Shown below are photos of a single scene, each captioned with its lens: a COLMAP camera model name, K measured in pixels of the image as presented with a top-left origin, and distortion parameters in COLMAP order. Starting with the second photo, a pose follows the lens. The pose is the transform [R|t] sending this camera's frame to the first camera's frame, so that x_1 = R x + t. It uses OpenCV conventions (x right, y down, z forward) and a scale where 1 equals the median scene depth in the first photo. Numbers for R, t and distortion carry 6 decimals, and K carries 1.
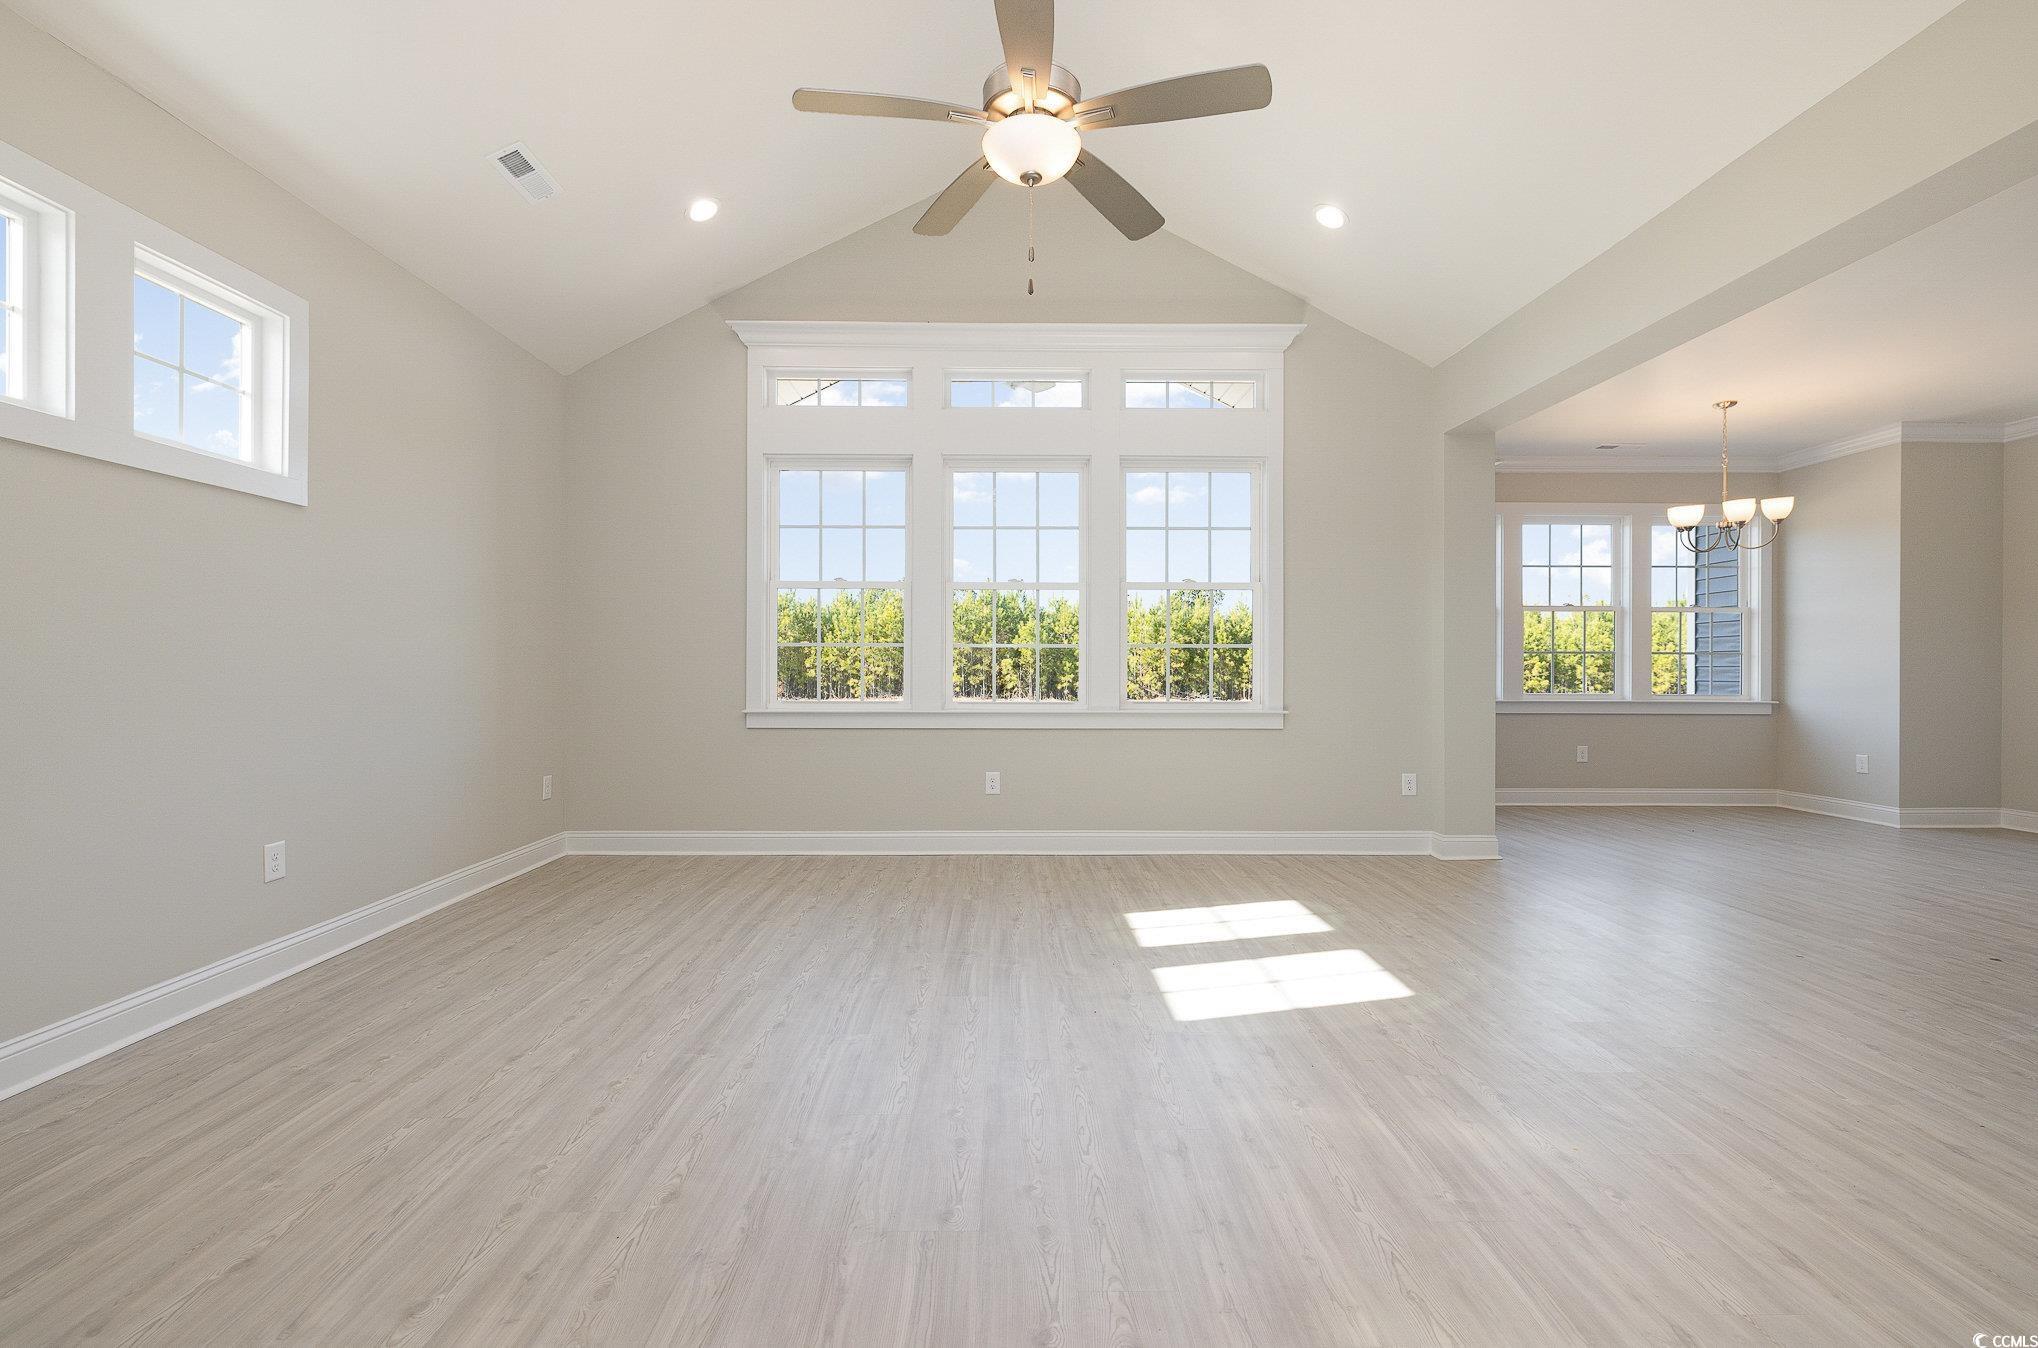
lens RADIAL K [[878.3, 0, 1009.0], [0, 878.3, 684.2], [0, 0, 1]] dist [-0.003006, -0.000061]
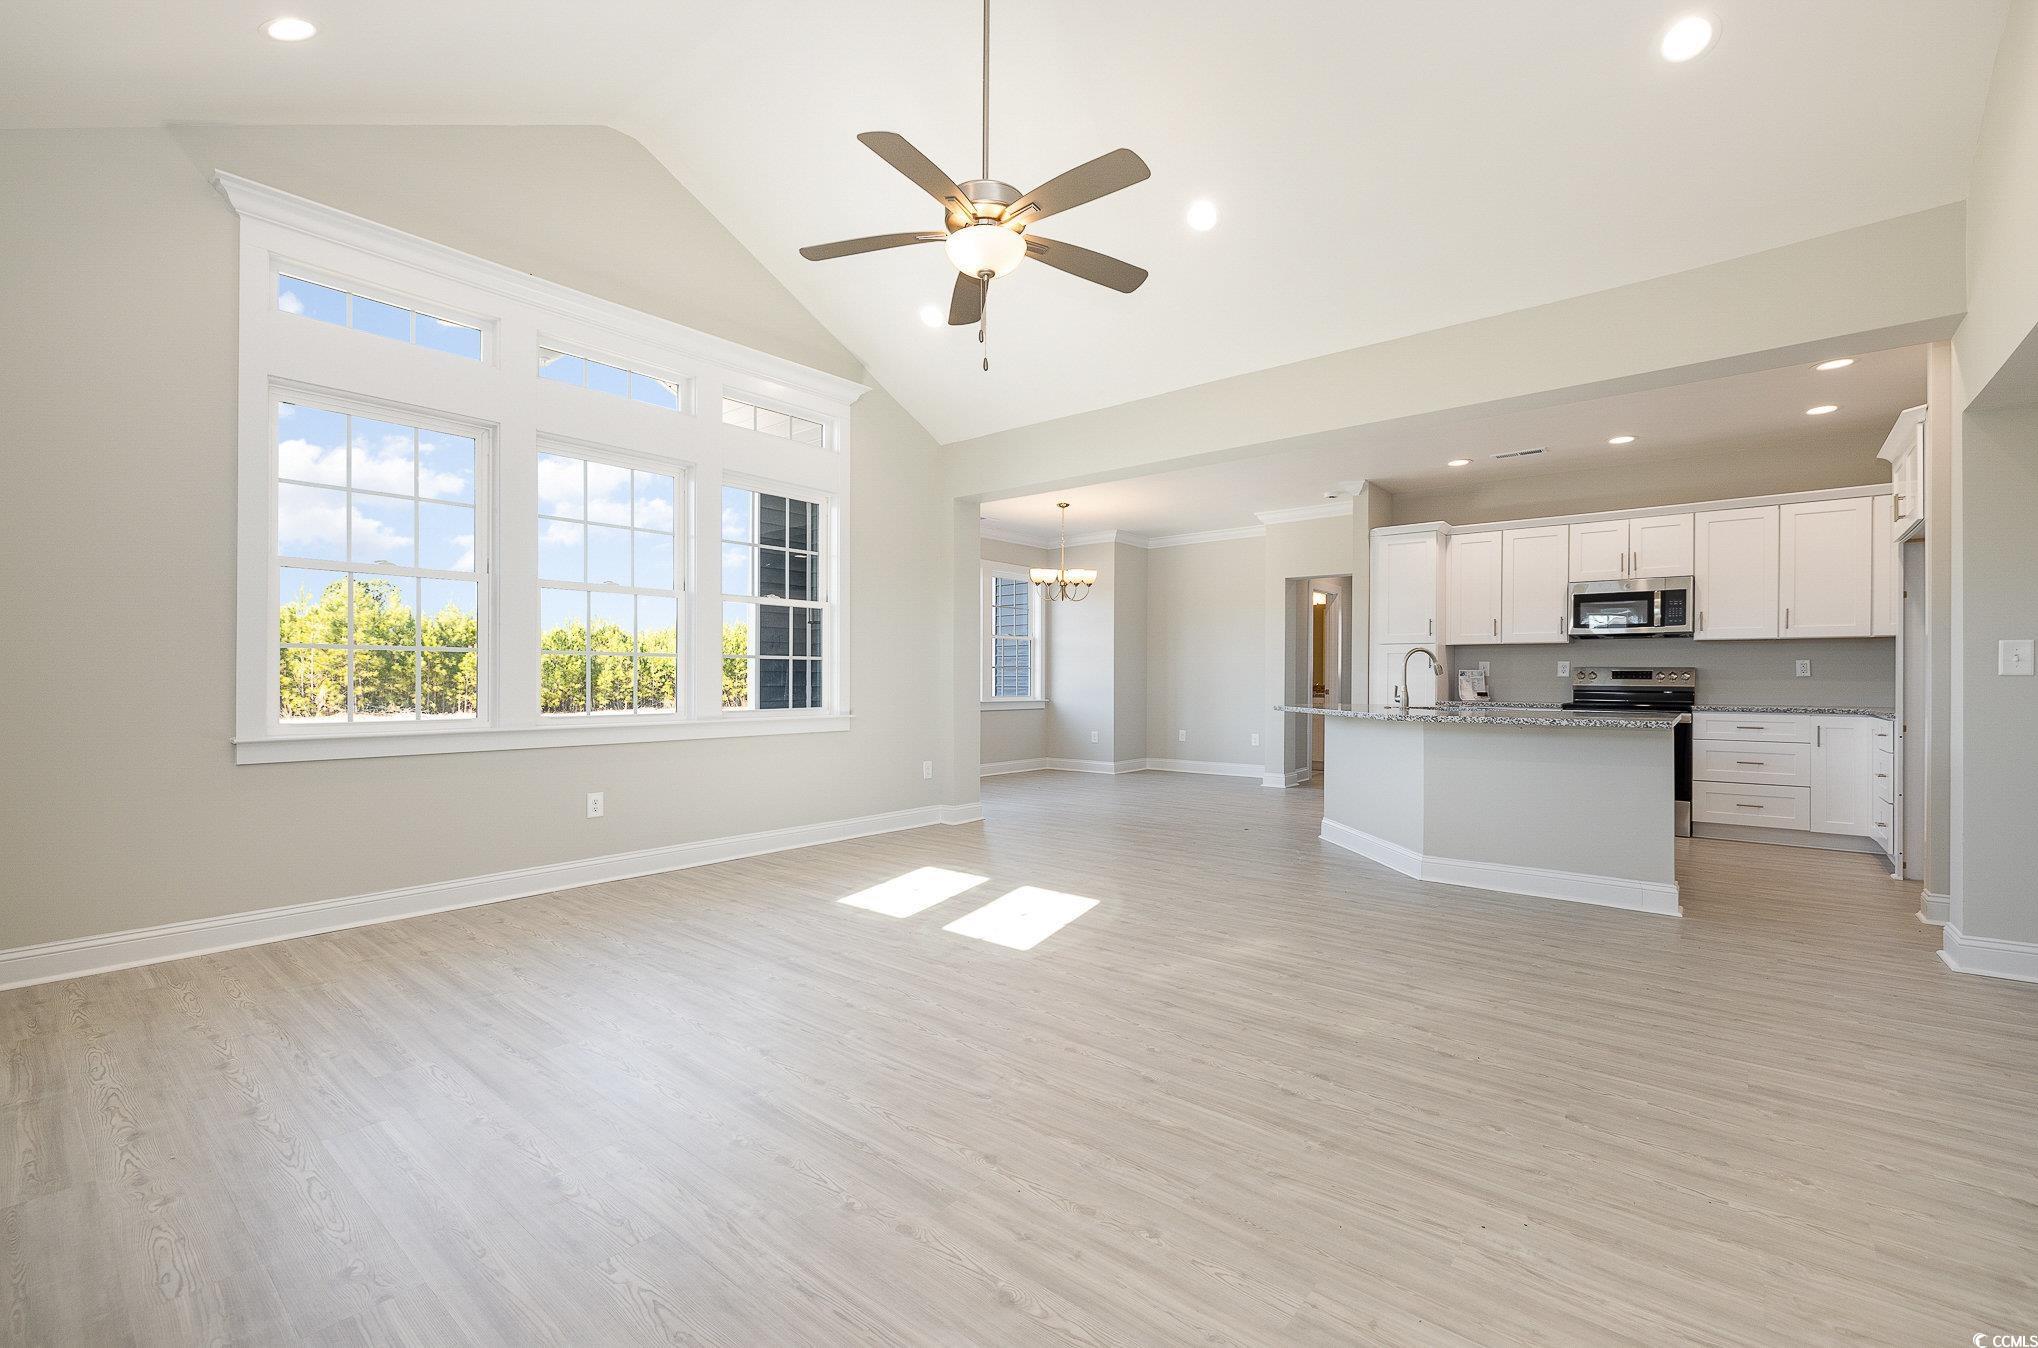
lens RADIAL K [[878.3, 0, 1011.3], [0, 878.3, 680.7], [0, 0, 1]] dist [-0.003006, -0.000061]
pose [[0.646774, -0.001915, 0.762679, -0.455232], [0.013172, 0.999876, -0.008660, -0.001531], [-0.762568, 0.015647, 0.646719, 0.098305]]
